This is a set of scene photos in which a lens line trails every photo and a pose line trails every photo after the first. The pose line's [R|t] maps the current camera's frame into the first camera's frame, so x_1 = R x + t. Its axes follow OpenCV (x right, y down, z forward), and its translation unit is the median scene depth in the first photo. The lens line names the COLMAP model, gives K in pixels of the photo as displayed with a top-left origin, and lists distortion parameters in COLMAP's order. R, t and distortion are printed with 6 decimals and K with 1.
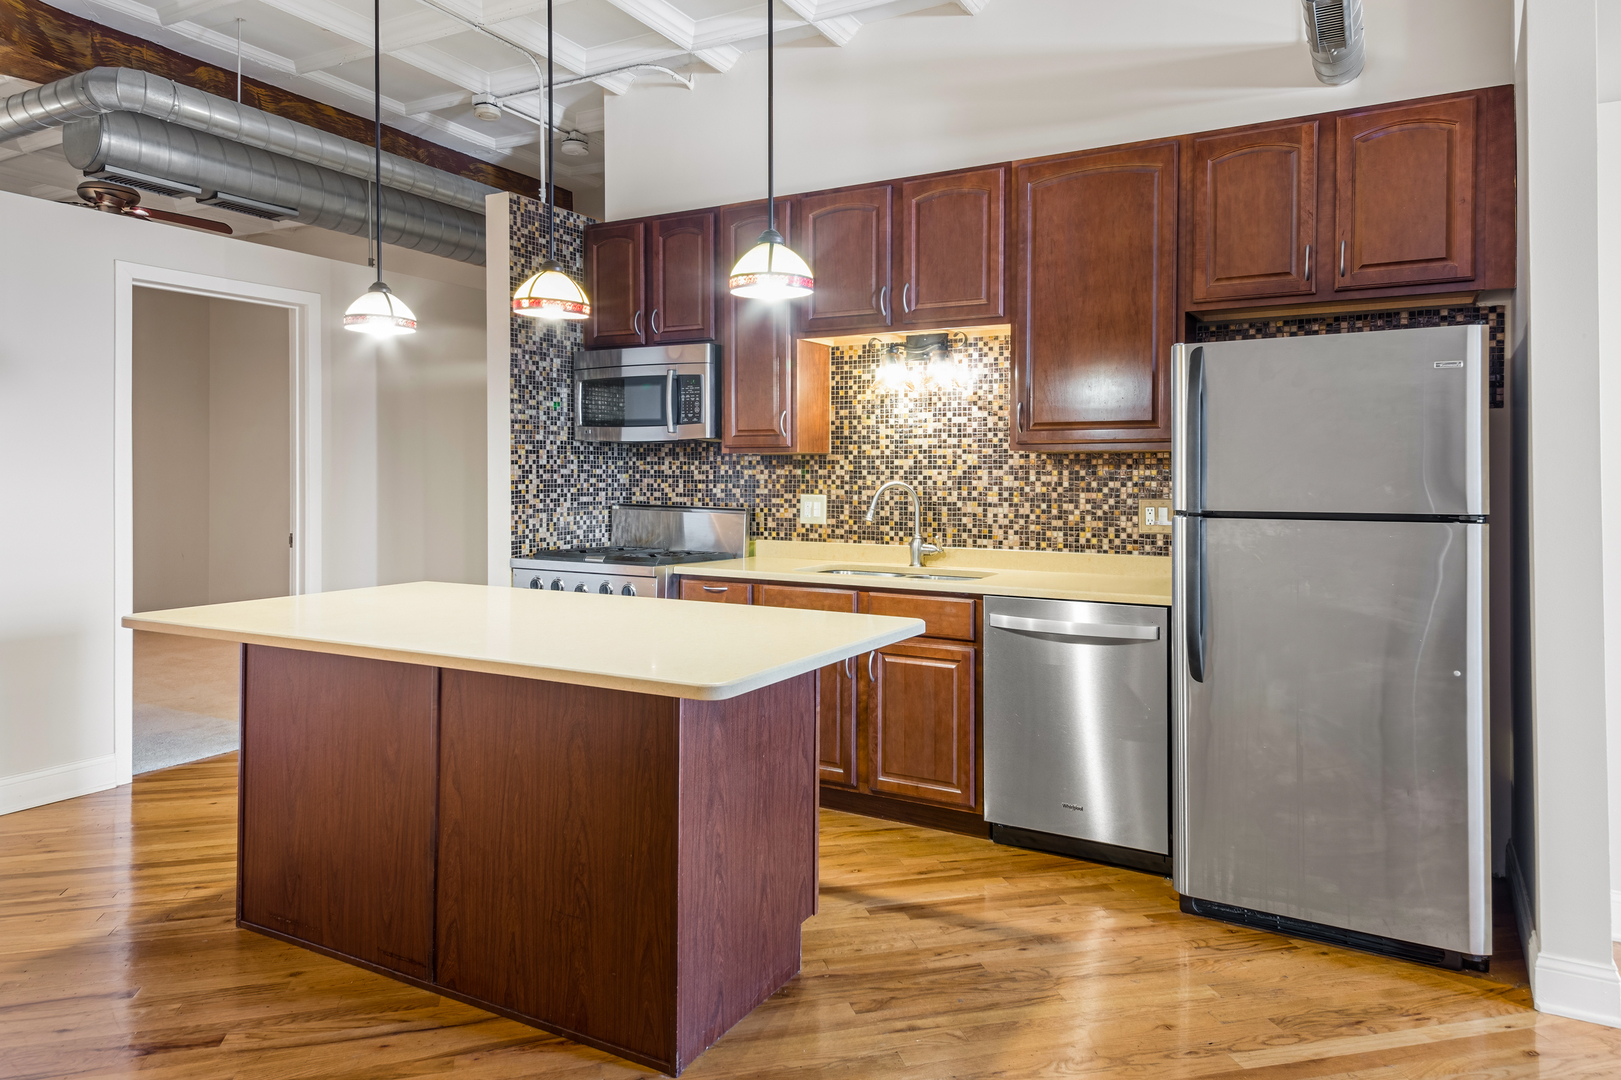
lens RADIAL K [[1038.4, 0, 819.5], [0, 1038.4, 492.7], [0, 0, 1]] dist [0.047099, -0.023350]
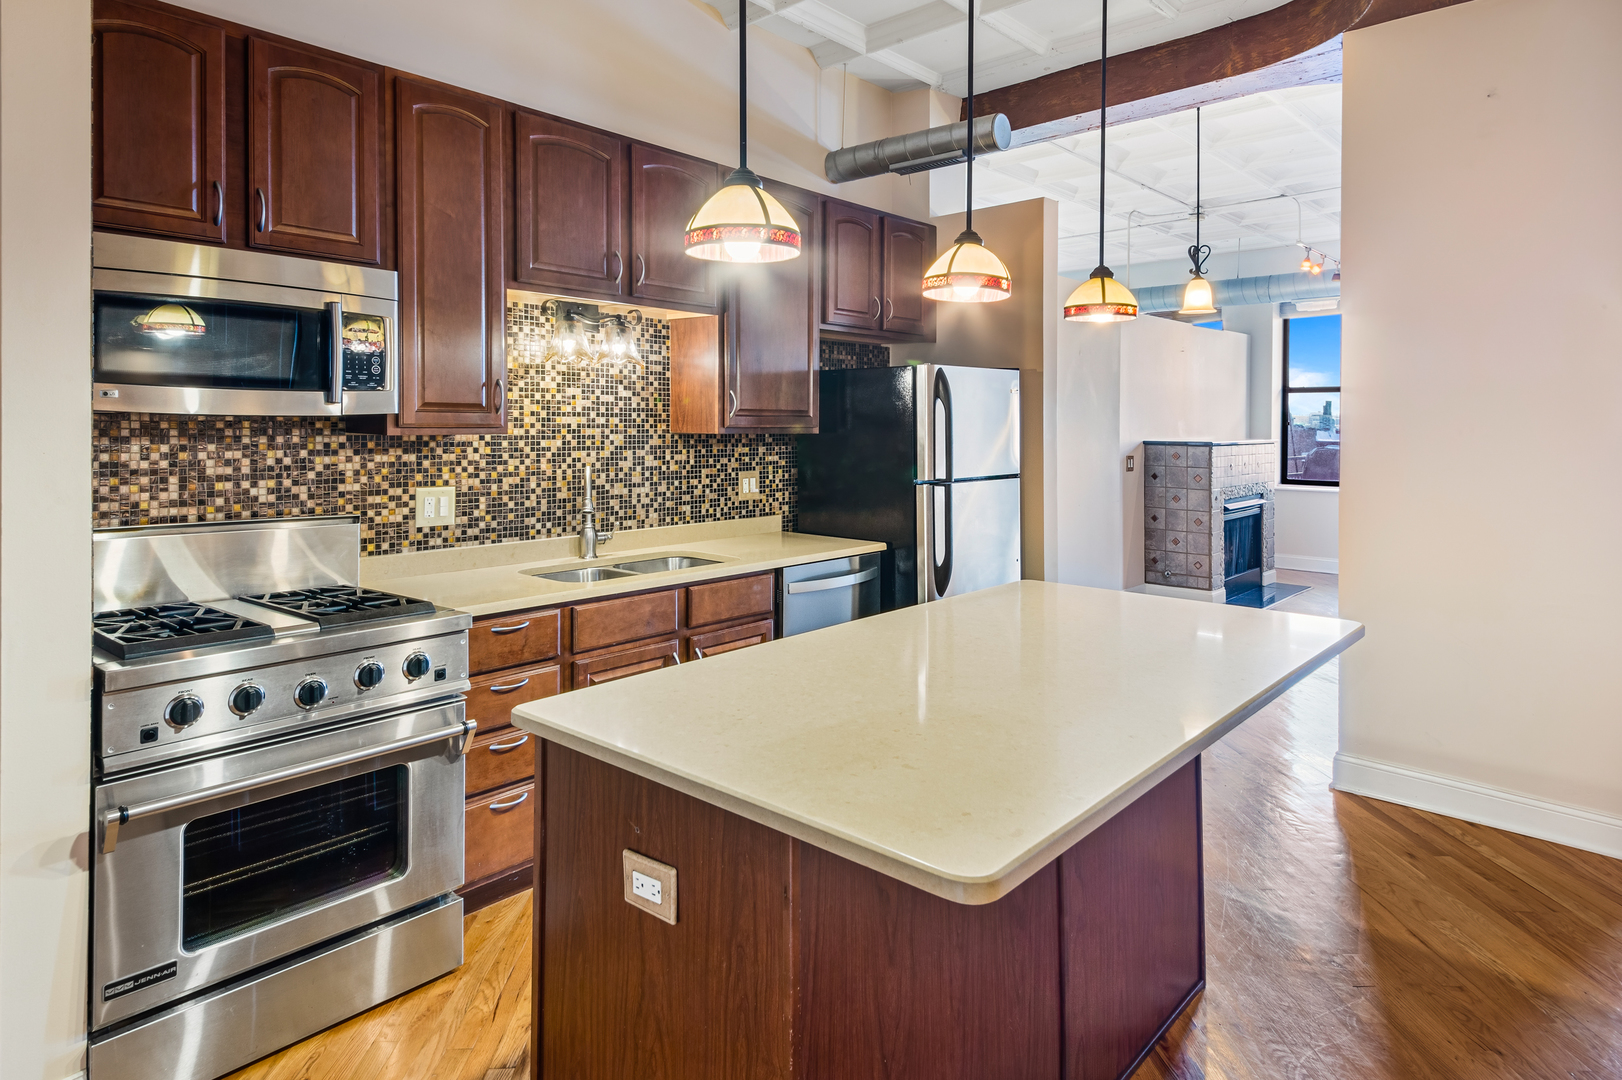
lens RADIAL K [[950.6, 0, 823.6], [0, 950.6, 434.9], [0, 0, 1]] dist [0.047460, -0.009556]
pose [[0.208521, -0.013968, 0.977918, -0.686750], [0.011270, 0.999866, 0.011879, -0.045145], [-0.977953, 0.008544, 0.208651, 0.630614]]
